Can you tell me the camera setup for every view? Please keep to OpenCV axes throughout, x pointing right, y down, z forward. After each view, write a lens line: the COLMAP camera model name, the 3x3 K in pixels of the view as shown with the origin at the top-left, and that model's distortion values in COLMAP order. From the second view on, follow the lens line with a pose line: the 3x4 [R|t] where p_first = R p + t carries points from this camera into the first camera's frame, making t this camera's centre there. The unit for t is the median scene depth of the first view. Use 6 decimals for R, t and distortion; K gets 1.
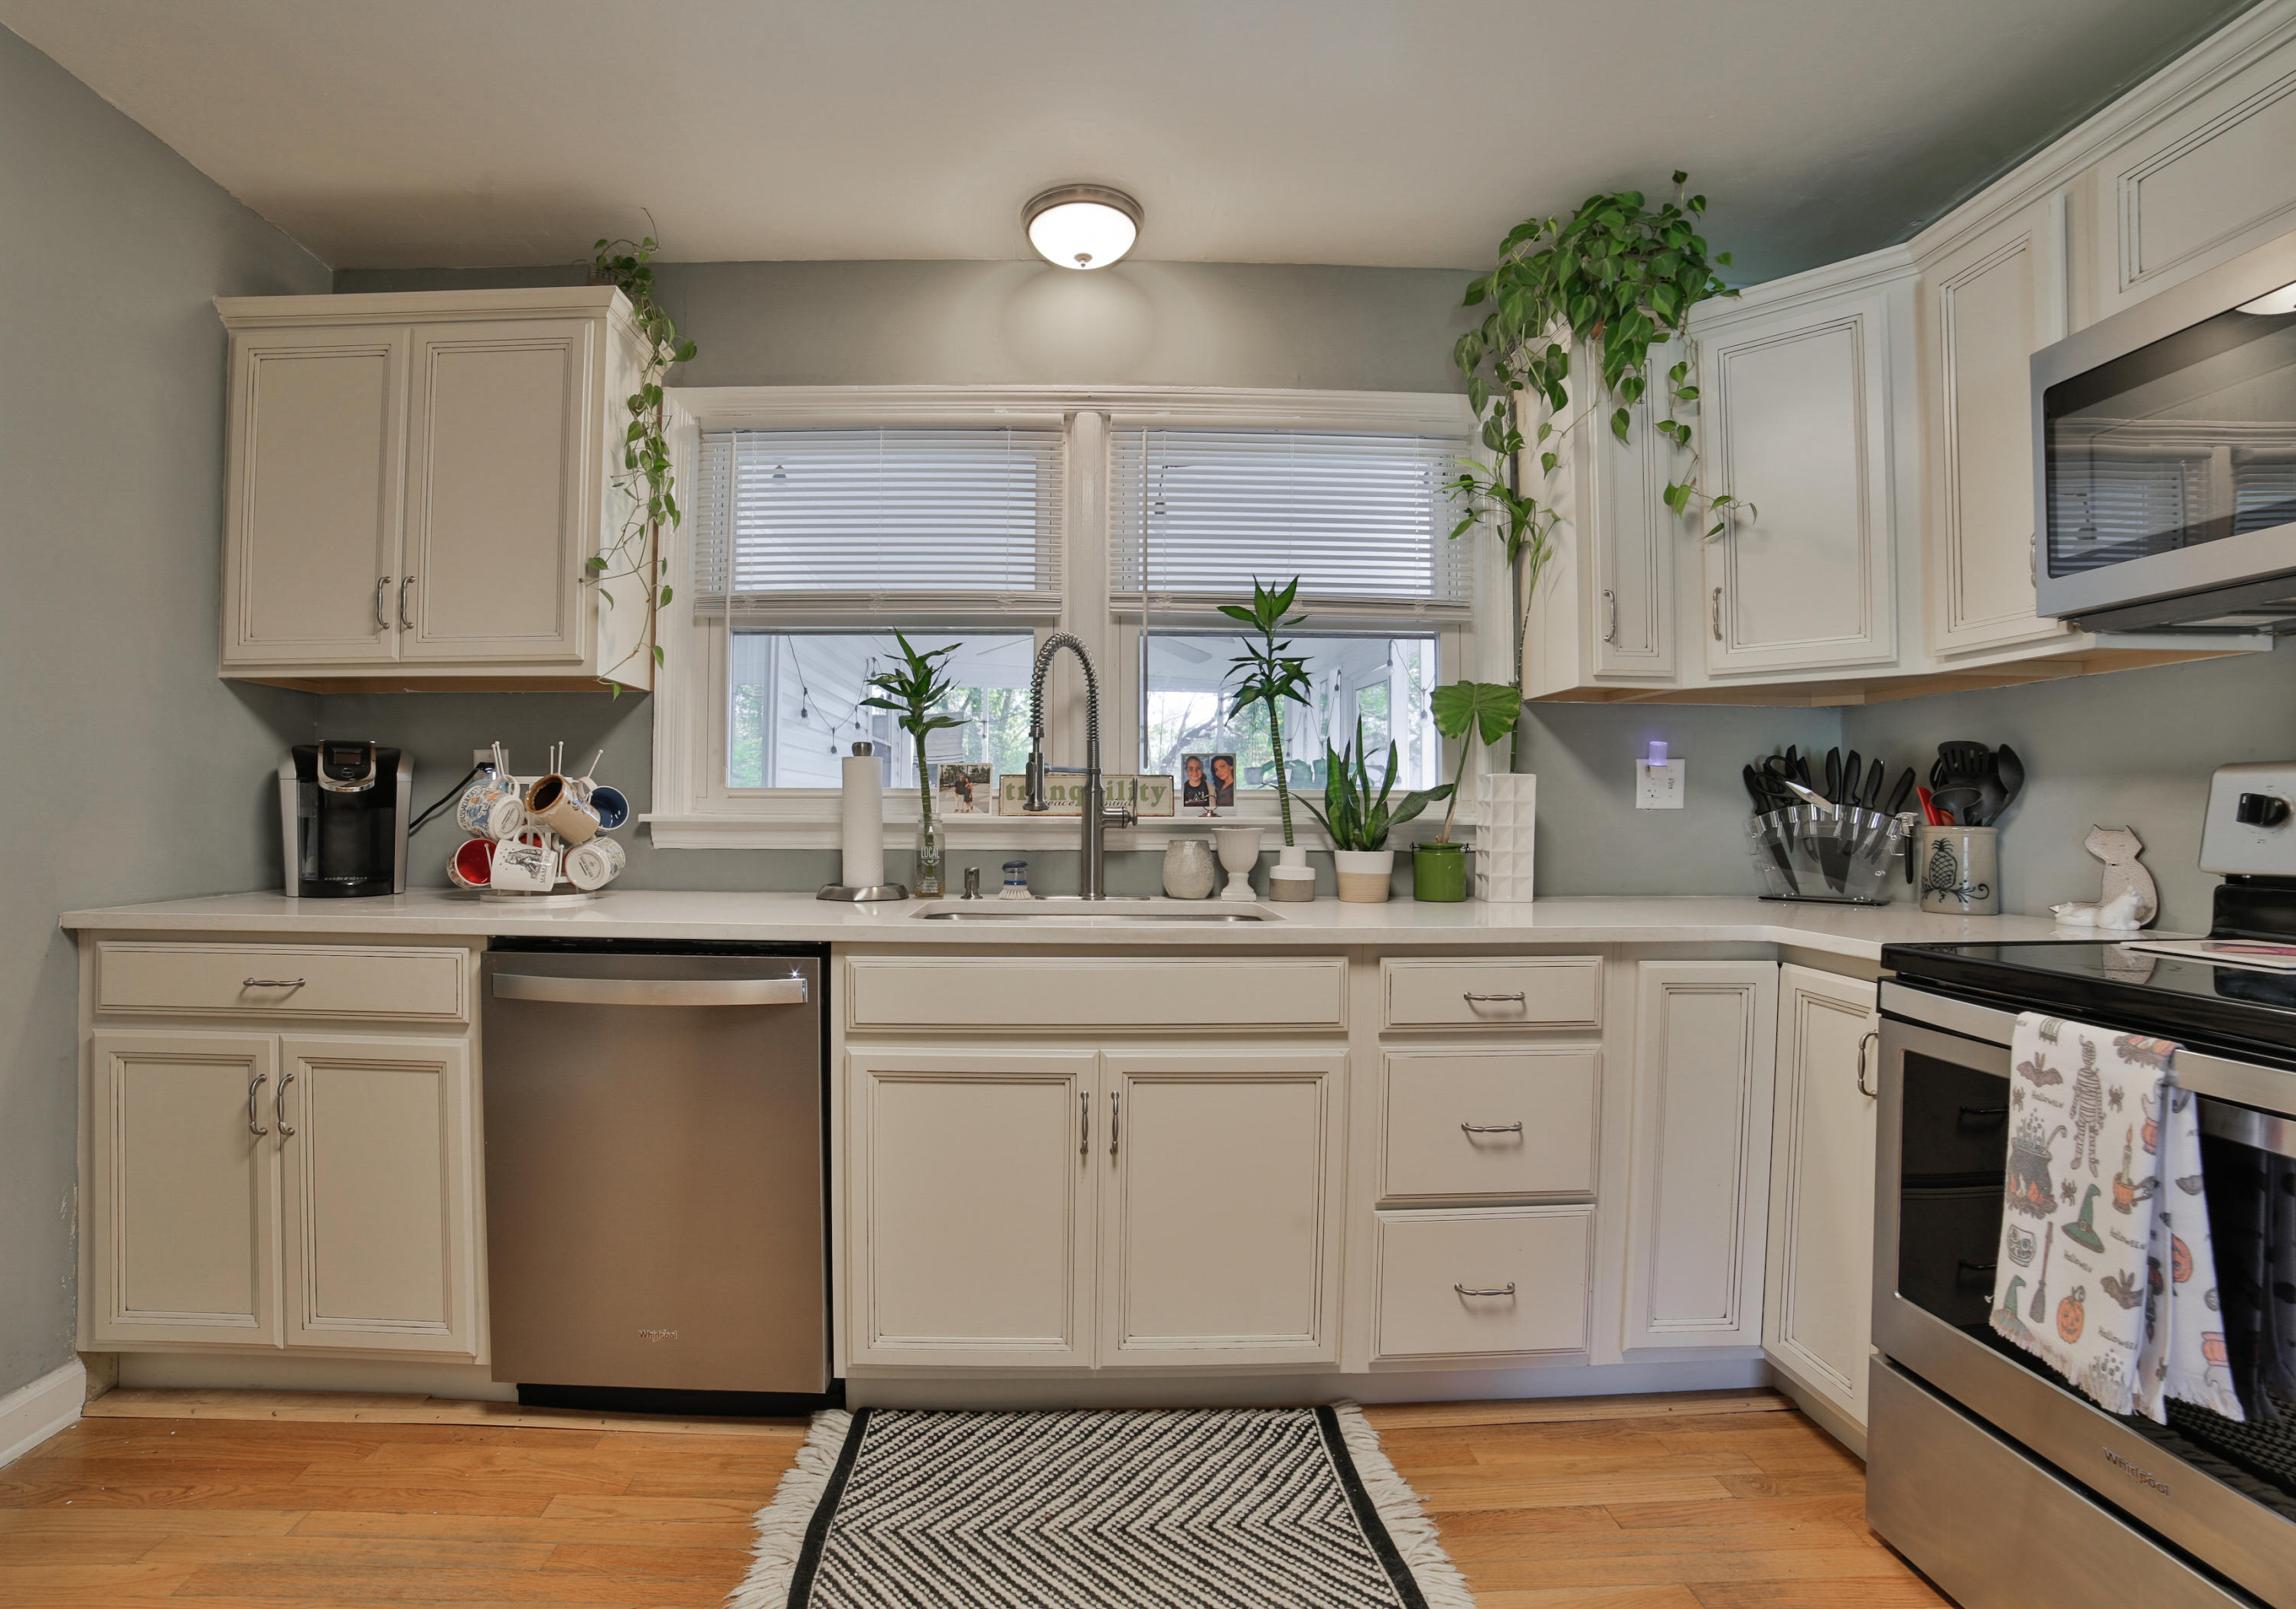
lens RADIAL K [[1057.7, 0, 1114.0], [0, 1057.7, 795.3], [0, 0, 1]] dist [-0.104074, 0.035326]
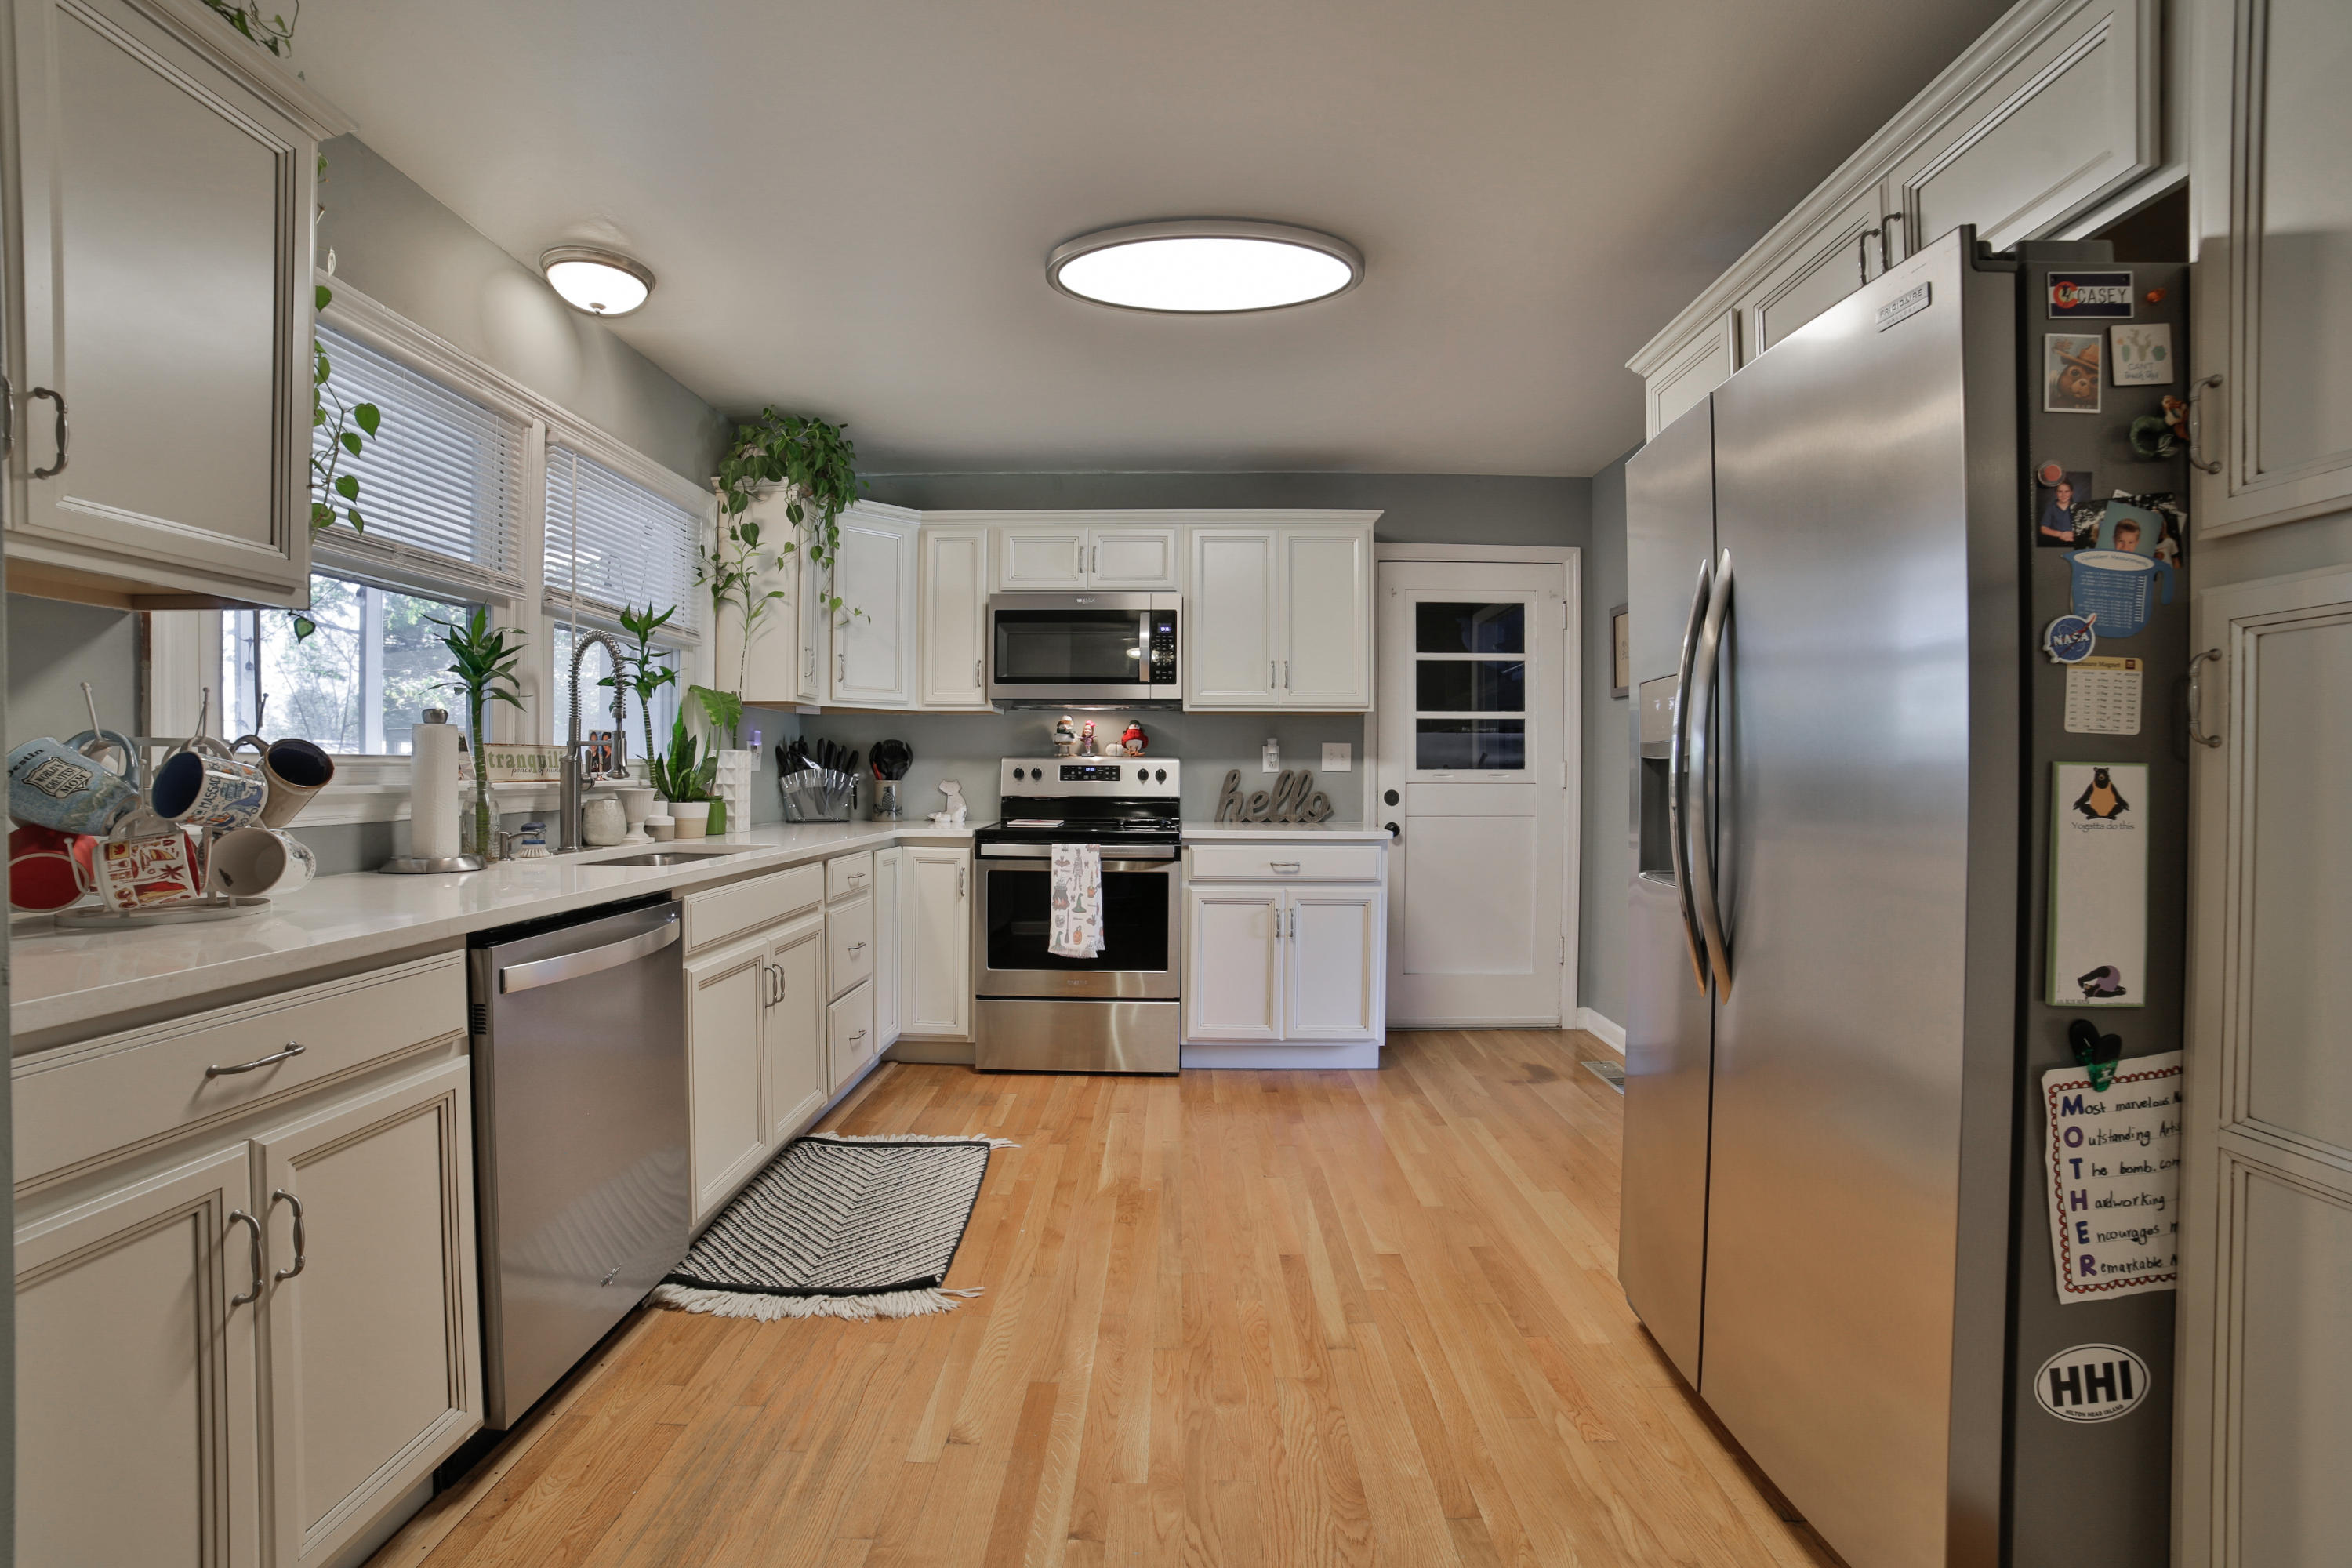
lens RADIAL K [[988.0, 0, 1176.0], [0, 988.0, 784.0], [0, 0, 1]] dist [-0.089268, 0.027678]
pose [[0.030754, -0.019979, 0.999327, -1.244174], [-0.022912, 0.999523, 0.020688, -0.017816], [-0.999264, -0.023532, 0.030281, 0.341505]]
